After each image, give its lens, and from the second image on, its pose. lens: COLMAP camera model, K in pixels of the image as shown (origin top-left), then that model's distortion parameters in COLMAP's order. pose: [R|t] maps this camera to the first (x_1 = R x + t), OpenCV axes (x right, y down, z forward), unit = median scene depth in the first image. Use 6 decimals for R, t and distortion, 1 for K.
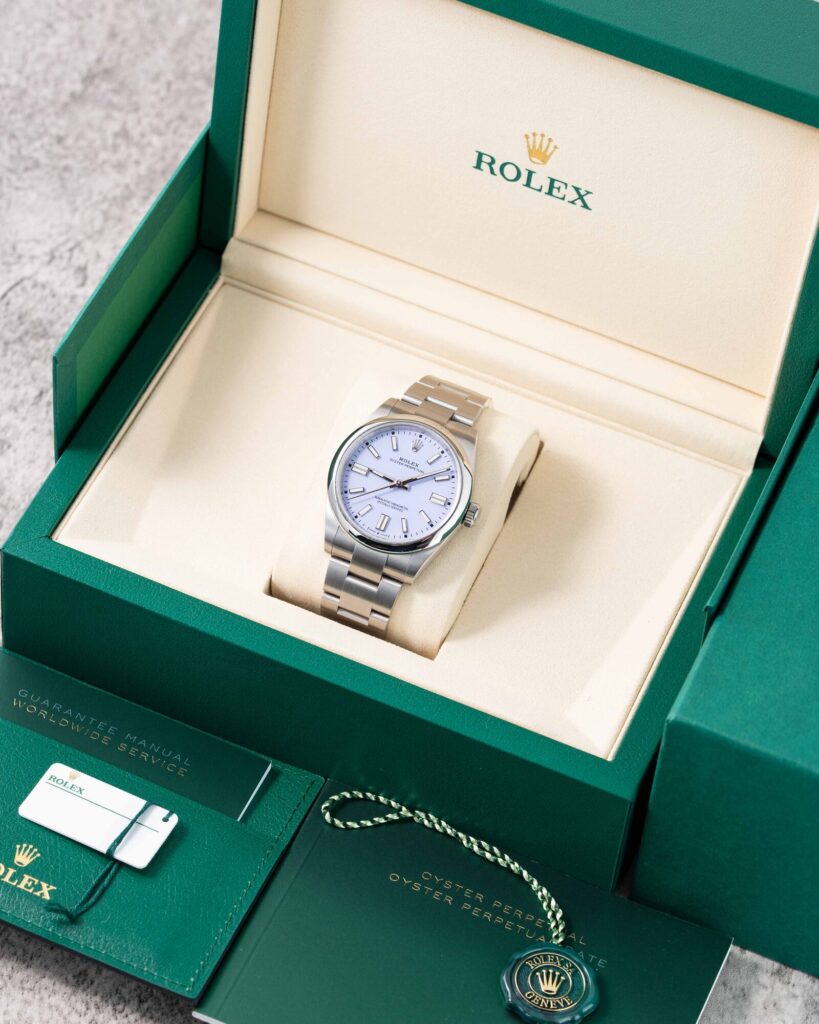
lens RADIAL K [[4703.7, 0, 410.3], [0, 4703.7, 511.4], [0, 0, 1]] dist [-2.157691, 0.000000]
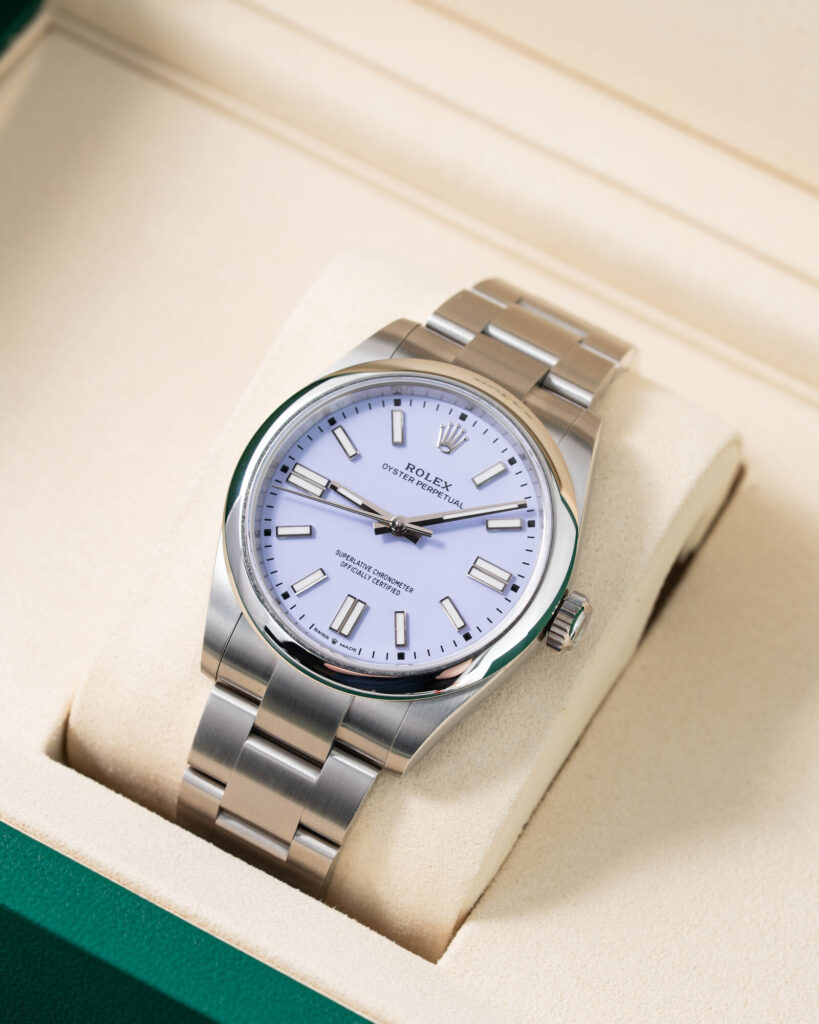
lens RADIAL K [[4703.7, 0, 411.2], [0, 4703.7, 513.5], [0, 0, 1]] dist [-2.157691, 0.000000]
pose [[0.994172, 0.107794, 0.001275, -0.001935], [-0.107769, 0.994094, -0.012789, -0.001900], [-0.002646, 0.012577, 0.999917, 0.591330]]
